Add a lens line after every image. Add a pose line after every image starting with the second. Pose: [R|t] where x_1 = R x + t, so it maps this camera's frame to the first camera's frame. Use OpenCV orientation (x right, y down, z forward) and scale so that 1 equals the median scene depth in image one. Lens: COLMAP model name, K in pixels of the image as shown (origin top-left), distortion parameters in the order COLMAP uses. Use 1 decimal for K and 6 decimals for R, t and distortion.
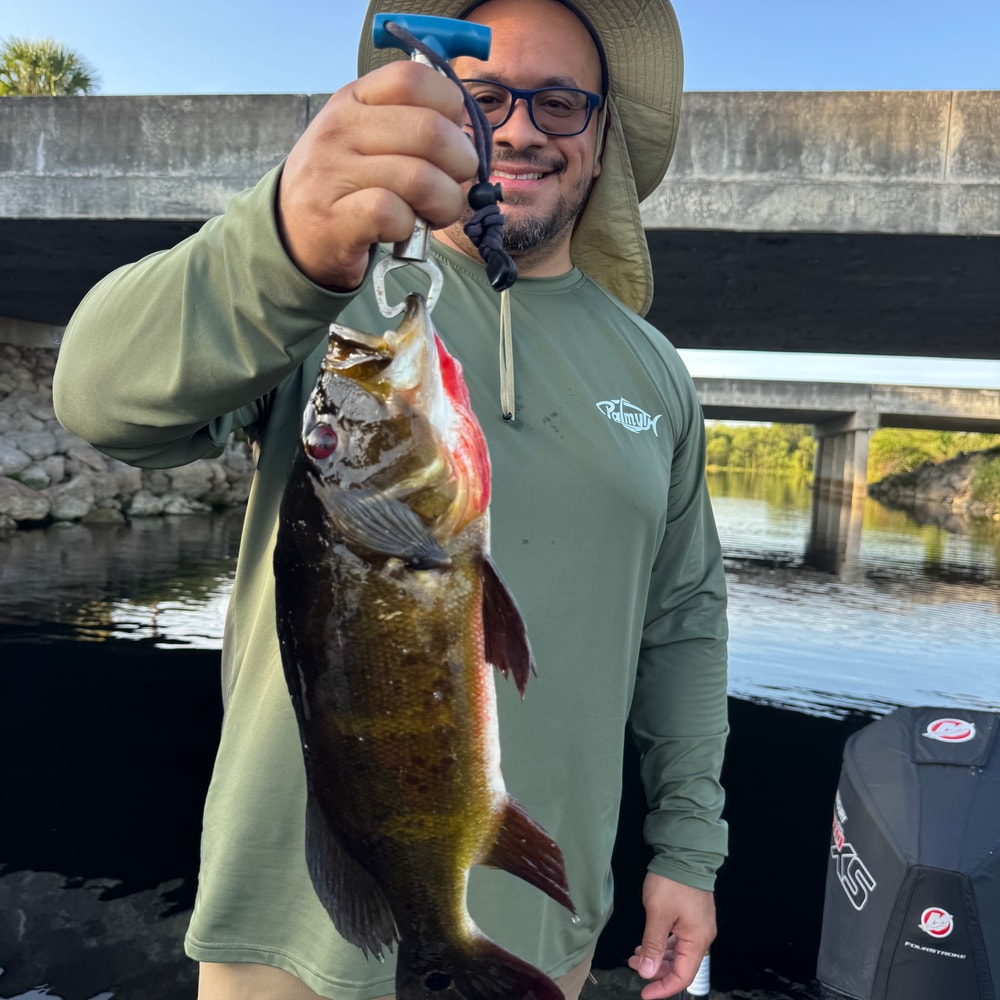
lens RADIAL K [[939.4, 0, 500.7], [0, 939.4, 500.0], [0, 0, 1]] dist [-0.064779, 0.000000]
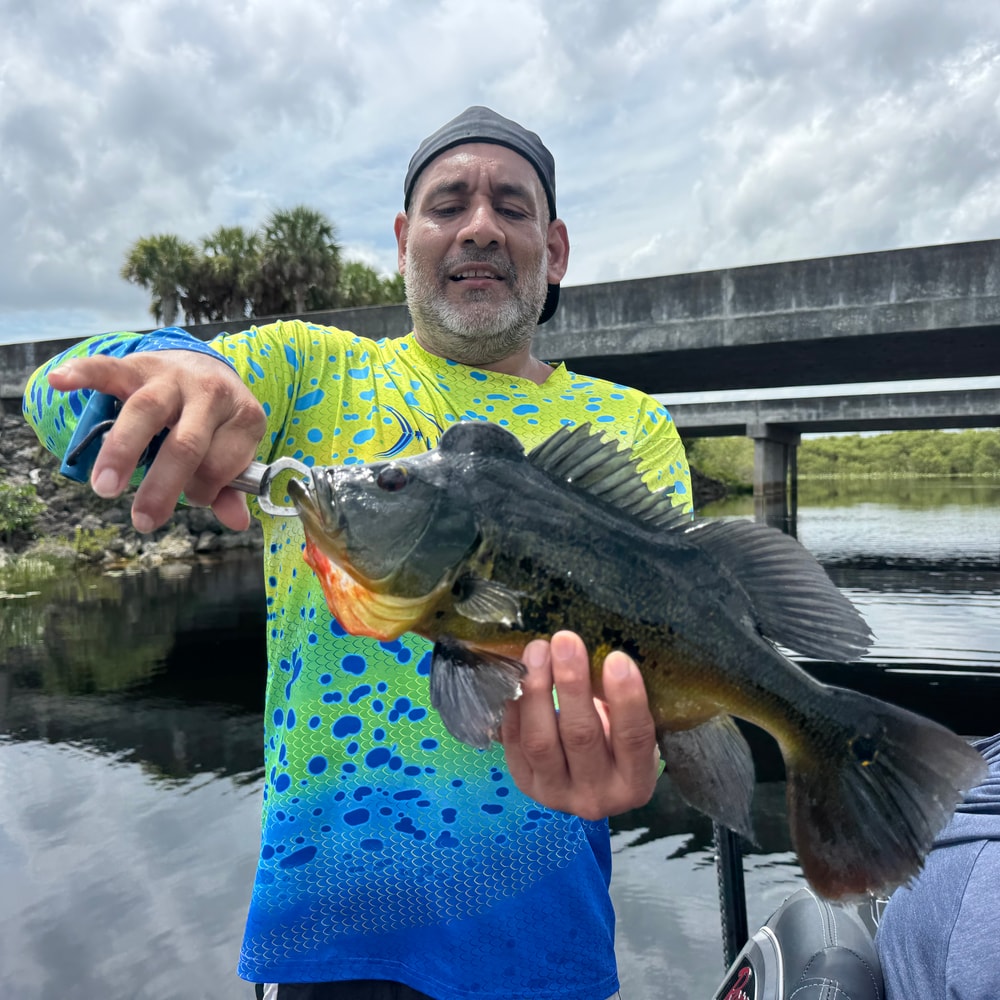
lens RADIAL K [[939.4, 0, 499.4], [0, 939.4, 499.9], [0, 0, 1]] dist [-0.064779, 0.000000]
pose [[0.959079, -0.058723, -0.276981, 0.529855], [0.050317, 0.998034, -0.037365, 0.065241], [0.278631, 0.021900, 0.960149, -0.902148]]
